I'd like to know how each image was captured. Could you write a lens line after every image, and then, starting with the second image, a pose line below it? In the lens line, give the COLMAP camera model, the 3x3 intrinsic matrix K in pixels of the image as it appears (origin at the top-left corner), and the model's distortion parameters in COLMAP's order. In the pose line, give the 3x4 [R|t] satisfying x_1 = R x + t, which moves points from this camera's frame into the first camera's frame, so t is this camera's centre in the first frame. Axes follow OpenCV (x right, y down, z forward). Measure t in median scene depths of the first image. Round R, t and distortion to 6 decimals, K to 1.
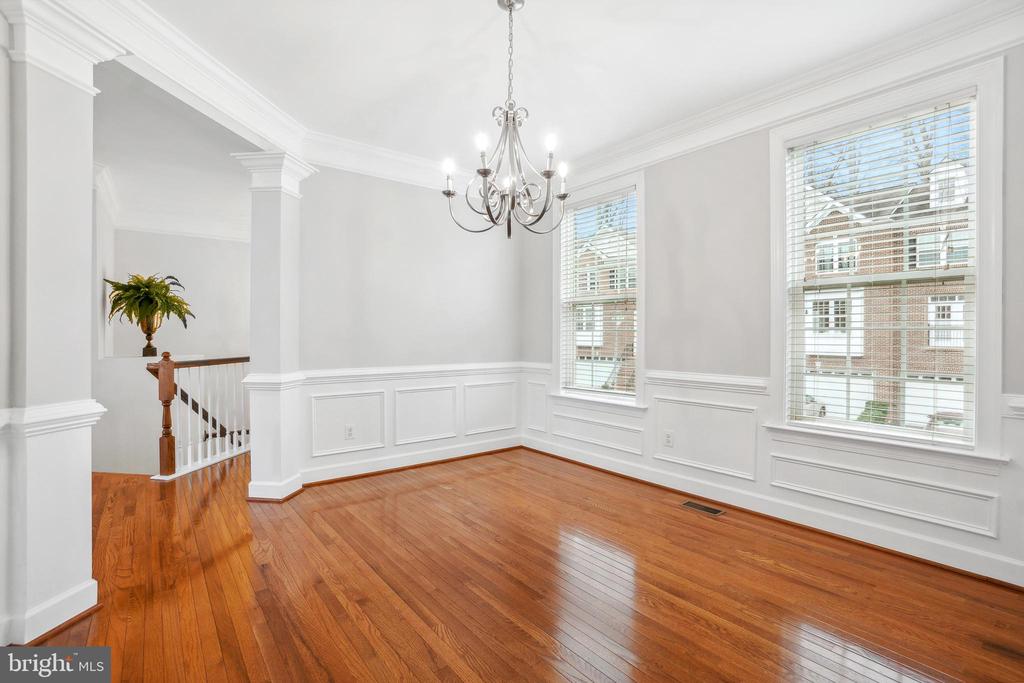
lens RADIAL K [[456.2, 0, 510.0], [0, 456.2, 338.8], [0, 0, 1]] dist [-0.003961, 0.001072]
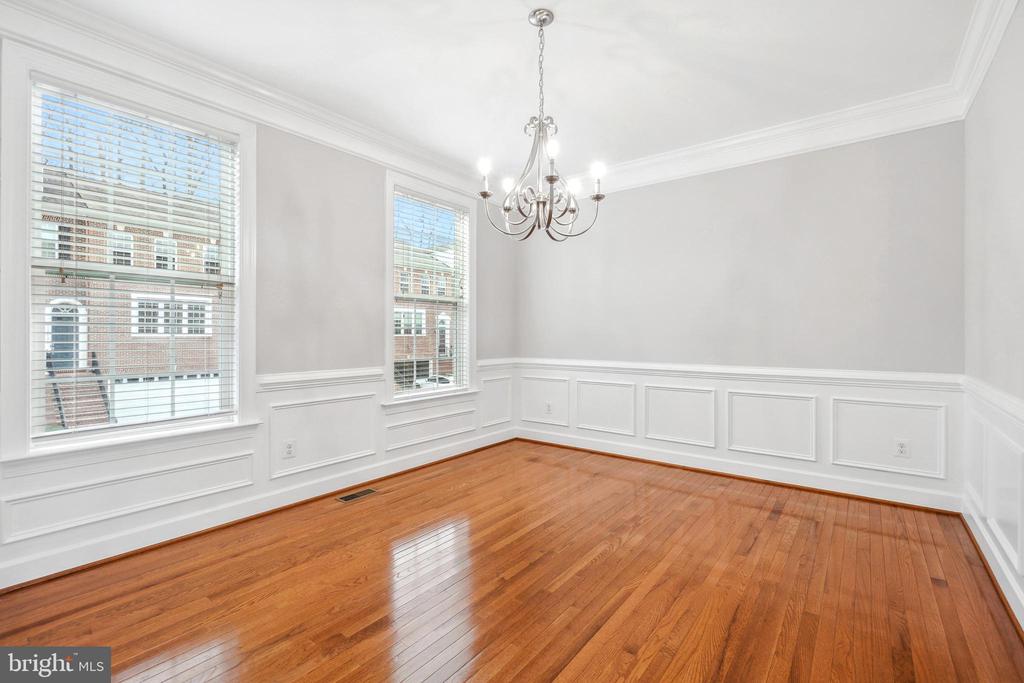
lens RADIAL K [[456.2, 0, 509.9], [0, 456.2, 336.8], [0, 0, 1]] dist [-0.003961, 0.001072]
pose [[-0.220474, -0.002650, 0.975389, -0.719793], [0.009967, 0.999938, 0.004970, 0.001817], [-0.975342, 0.010817, -0.220434, 0.926210]]
